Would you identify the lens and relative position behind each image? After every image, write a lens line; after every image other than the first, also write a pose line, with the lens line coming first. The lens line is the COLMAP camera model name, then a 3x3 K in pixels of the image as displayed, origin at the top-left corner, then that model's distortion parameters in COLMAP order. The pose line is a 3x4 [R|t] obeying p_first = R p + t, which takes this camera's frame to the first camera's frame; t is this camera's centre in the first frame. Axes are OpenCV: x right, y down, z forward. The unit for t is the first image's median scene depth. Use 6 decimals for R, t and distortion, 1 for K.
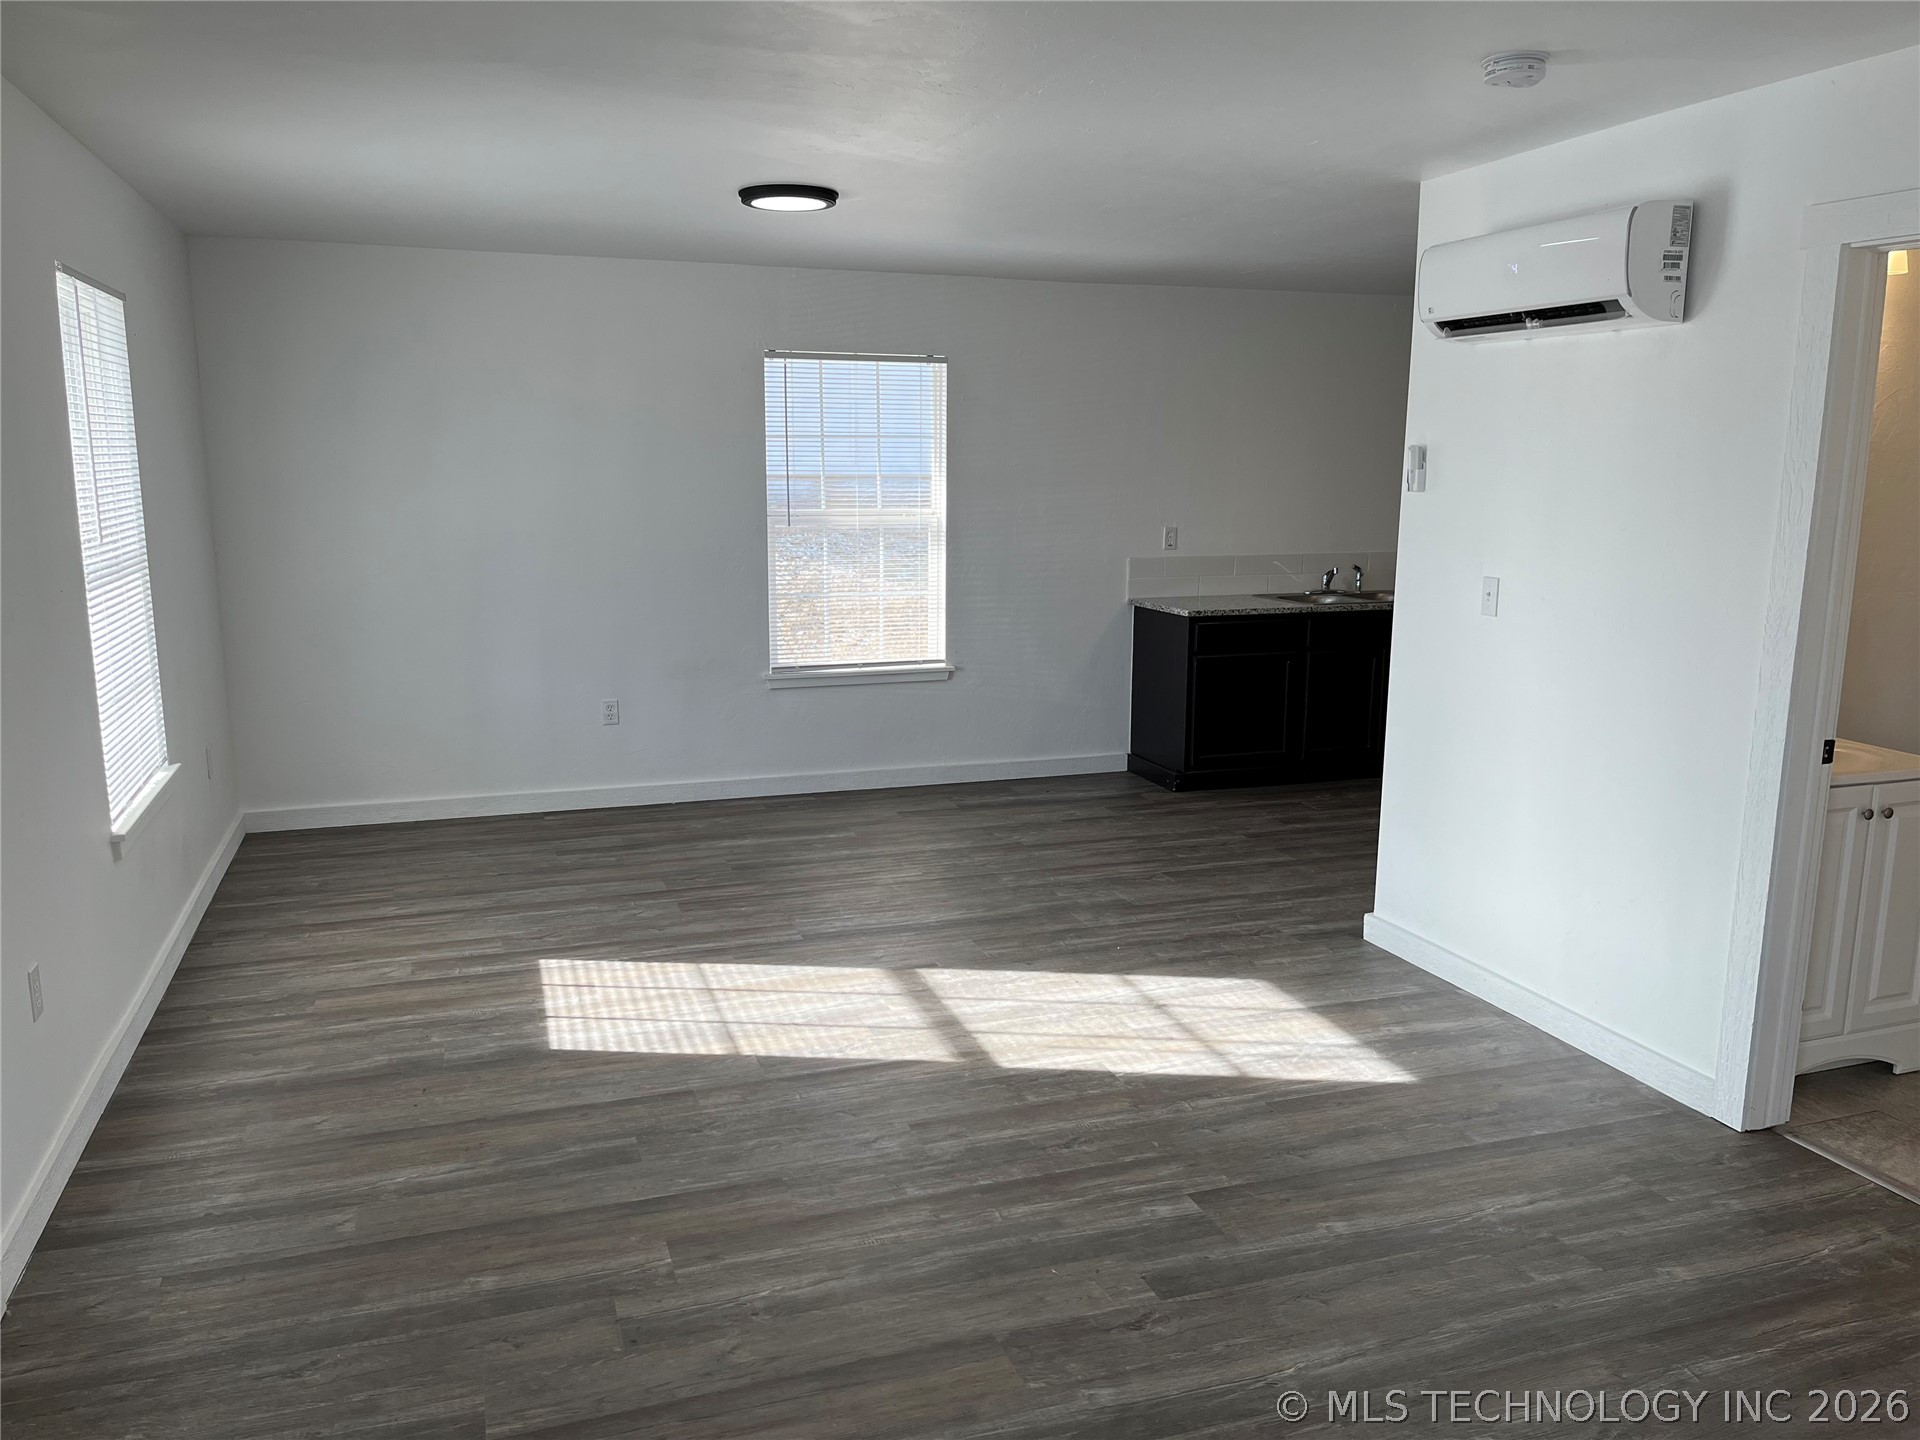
lens RADIAL K [[1456.8, 0, 960.0], [0, 1456.8, 720.0], [0, 0, 1]] dist [0.020958, -0.005670]
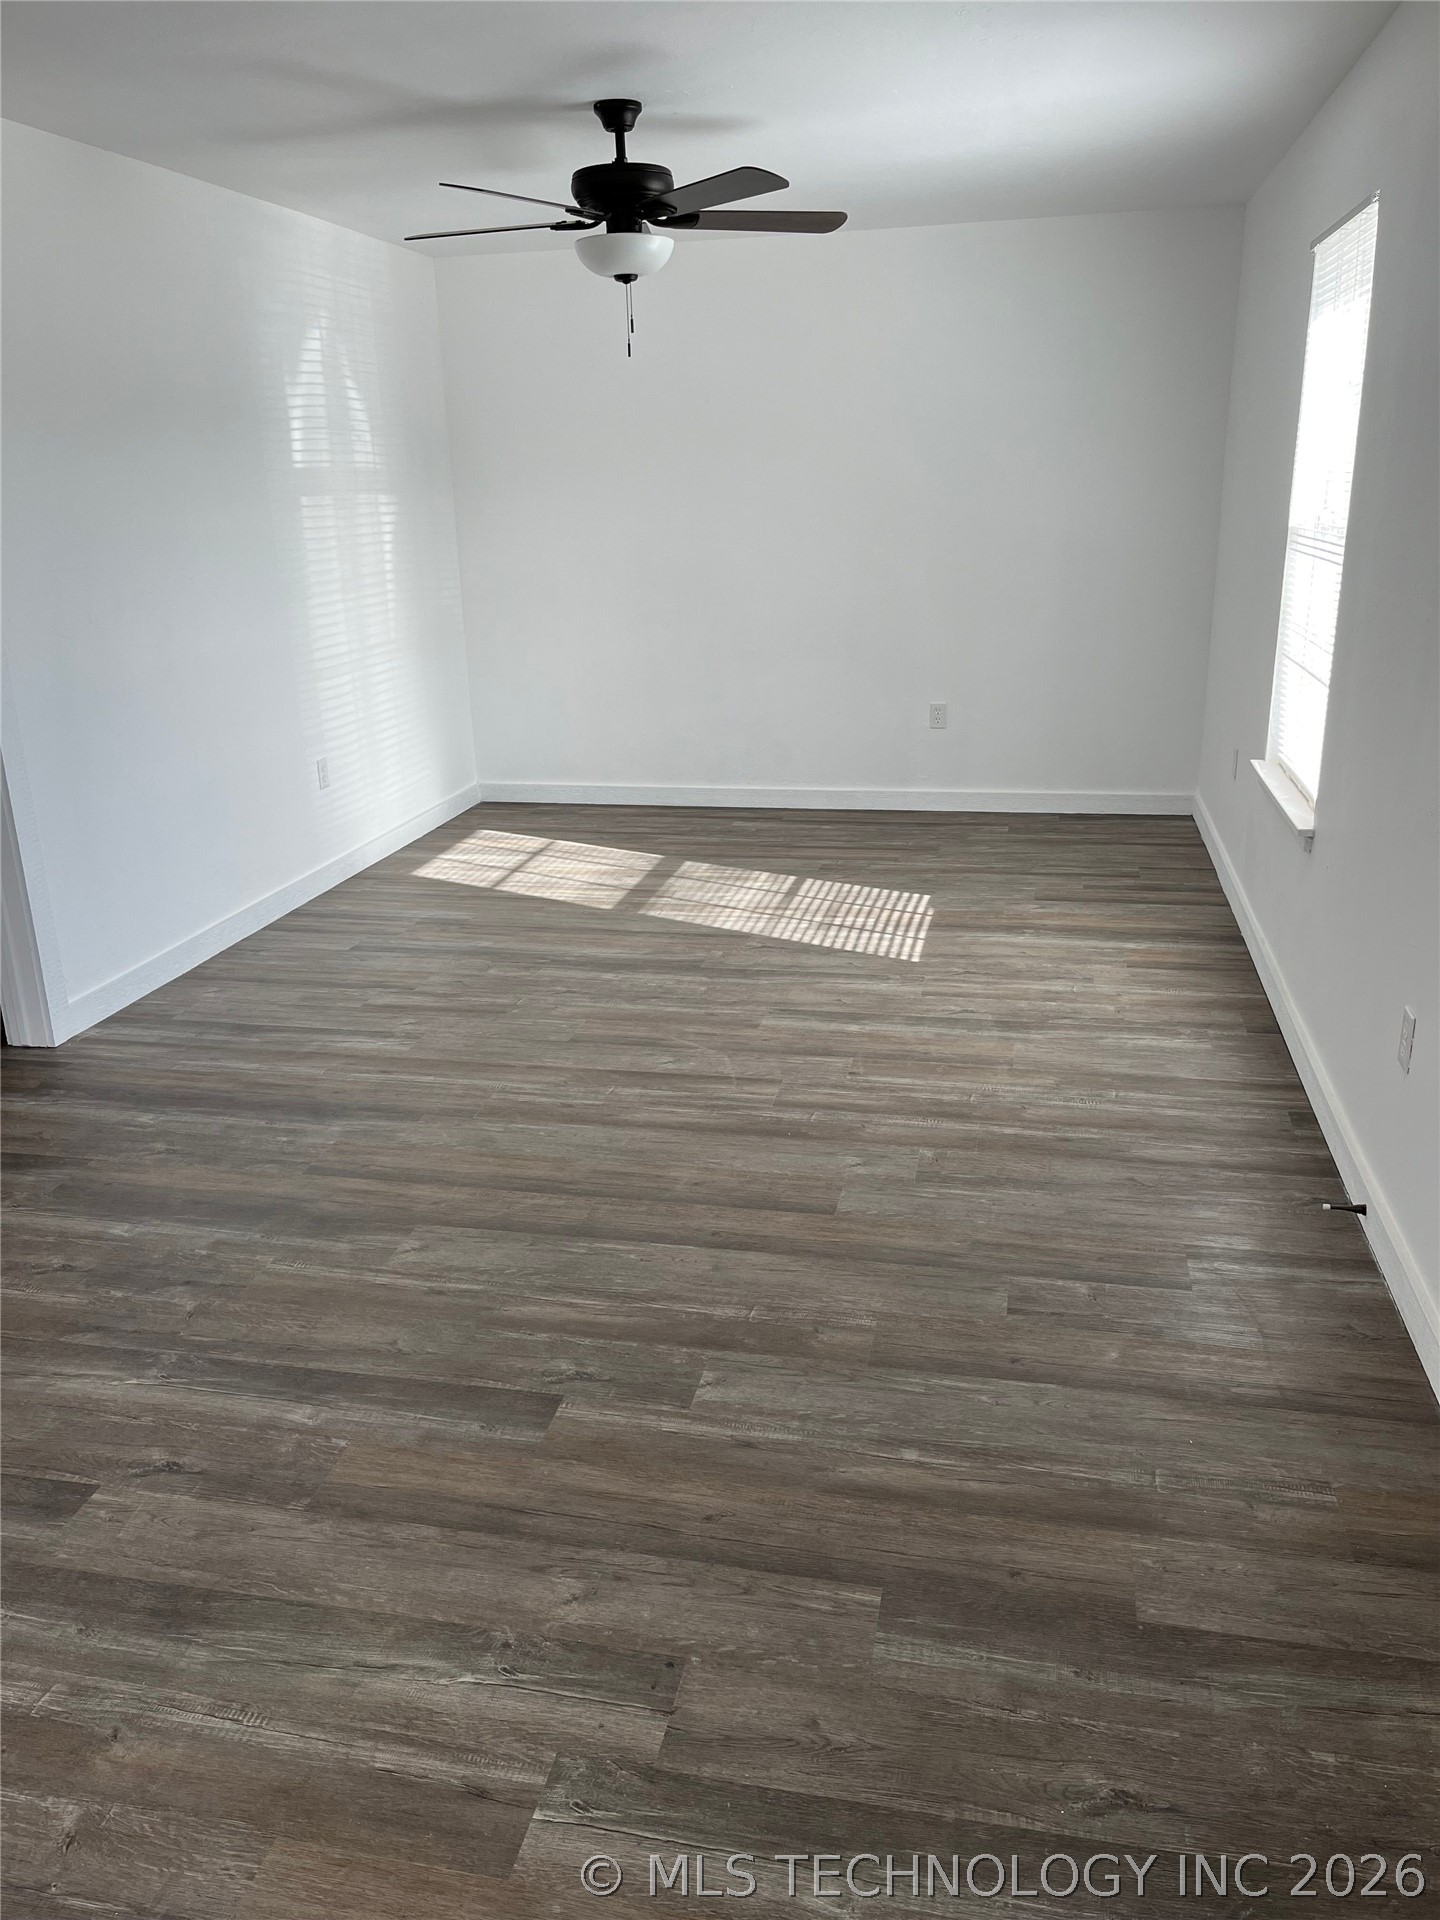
lens RADIAL K [[1456.8, 0, 720.0], [0, 1456.8, 960.0], [0, 0, 1]] dist [0.020958, -0.005670]
pose [[-0.854243, -0.149500, 0.497914, -0.548195], [0.111855, 0.882473, 0.456870, -0.210534], [-0.507697, 0.445973, -0.737124, 1.354313]]
